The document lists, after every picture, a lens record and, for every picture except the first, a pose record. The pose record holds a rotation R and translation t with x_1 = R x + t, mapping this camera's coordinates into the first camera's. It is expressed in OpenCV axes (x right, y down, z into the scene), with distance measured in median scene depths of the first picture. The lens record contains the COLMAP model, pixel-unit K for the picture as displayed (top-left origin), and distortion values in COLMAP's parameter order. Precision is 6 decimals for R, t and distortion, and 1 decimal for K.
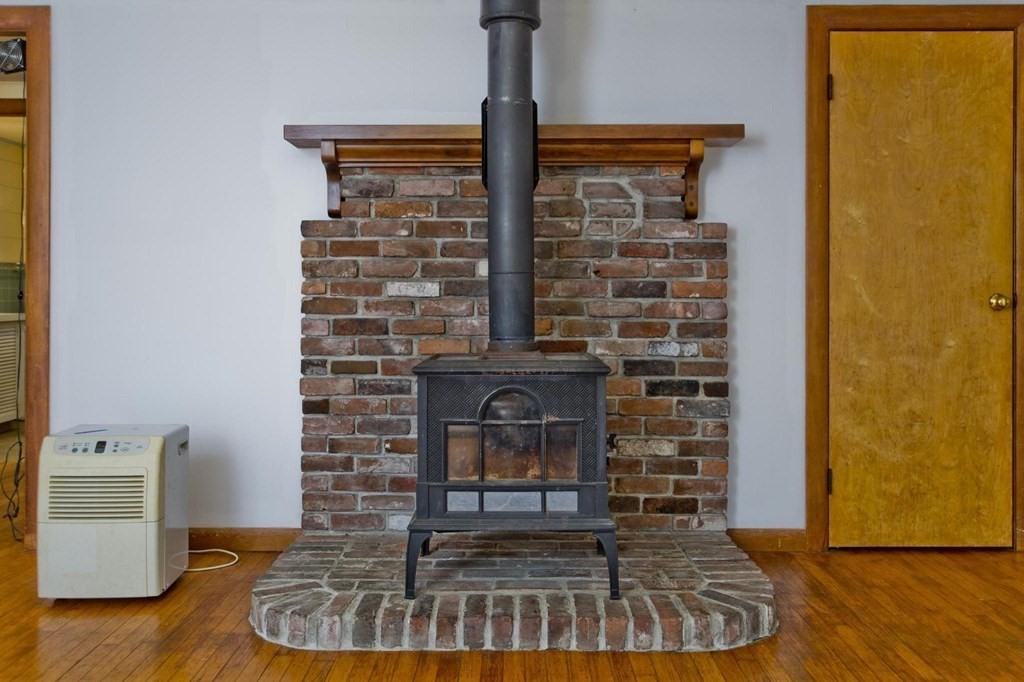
lens RADIAL K [[910.5, 0, 511.6], [0, 910.5, 287.5], [0, 0, 1]] dist [0.000111, -0.011054]
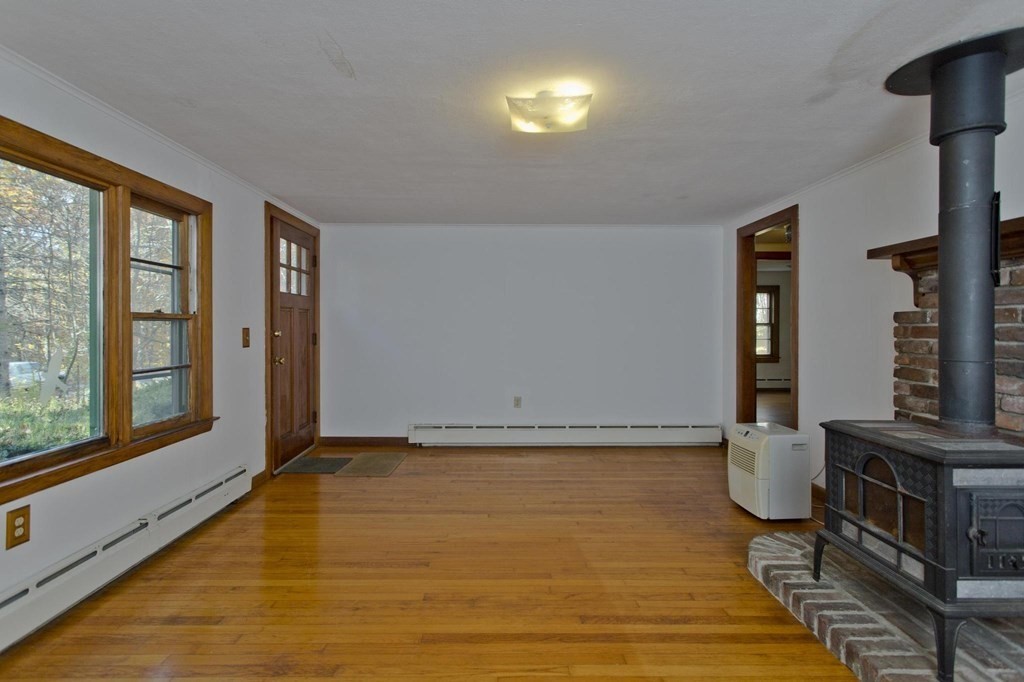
lens RADIAL K [[489.2, 0, 513.5], [0, 489.2, 329.7], [0, 0, 1]] dist [0.002728, 0.000867]
pose [[0.028786, 0.004944, -0.999573, 0.514720], [0.002655, 0.999984, 0.005022, -0.051267], [0.999582, -0.002799, 0.028773, 0.384548]]
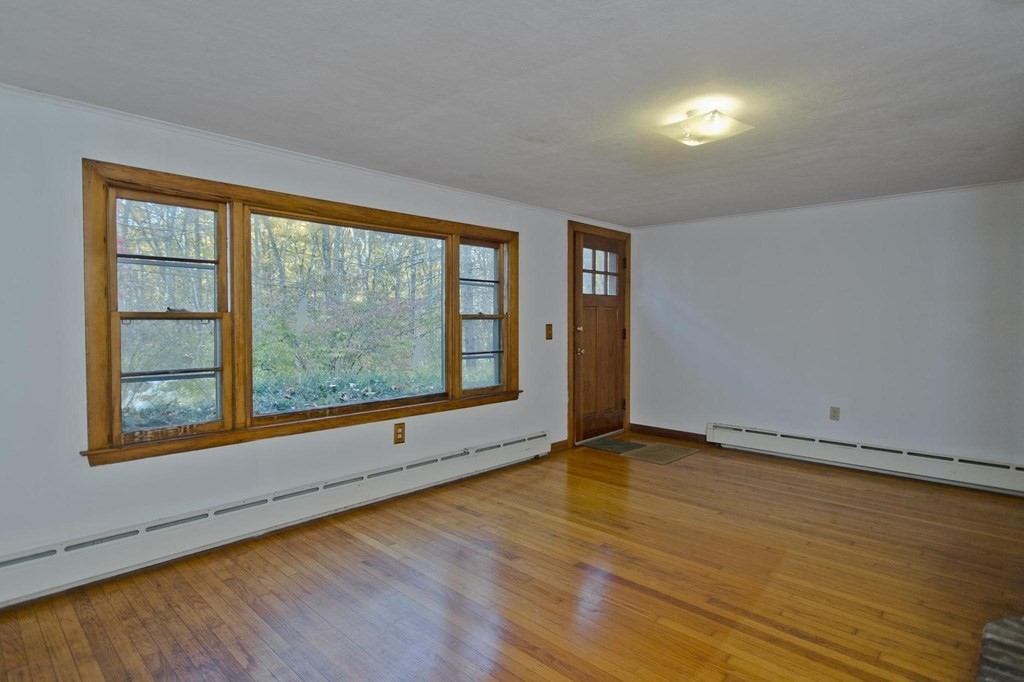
lens RADIAL K [[553.6, 0, 511.6], [0, 553.6, 336.8], [0, 0, 1]] dist [-0.003008, -0.000419]
pose [[-0.678583, 0.022121, -0.734190, 0.618944], [0.000021, 0.999547, 0.030098, -0.061854], [0.734524, 0.020409, -0.678276, 0.760263]]
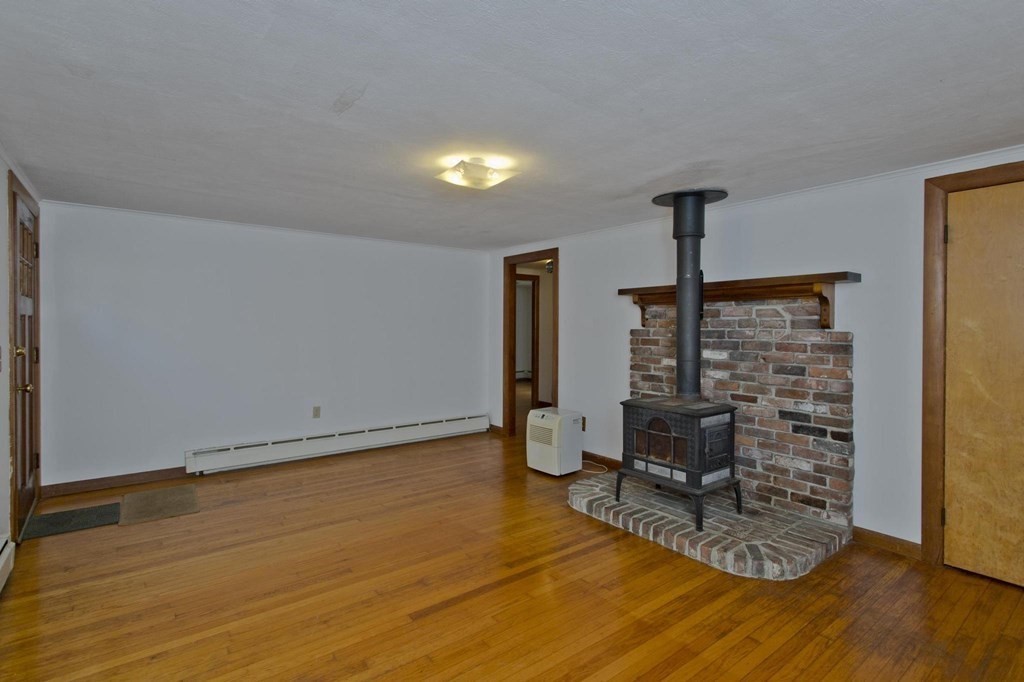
lens RADIAL K [[489.2, 0, 517.6], [0, 489.2, 331.0], [0, 0, 1]] dist [0.002728, 0.000867]
pose [[0.624610, 0.009029, -0.780885, 0.542635], [-0.001952, 0.999948, 0.010000, -0.080428], [0.780935, -0.004722, 0.624595, 0.021857]]
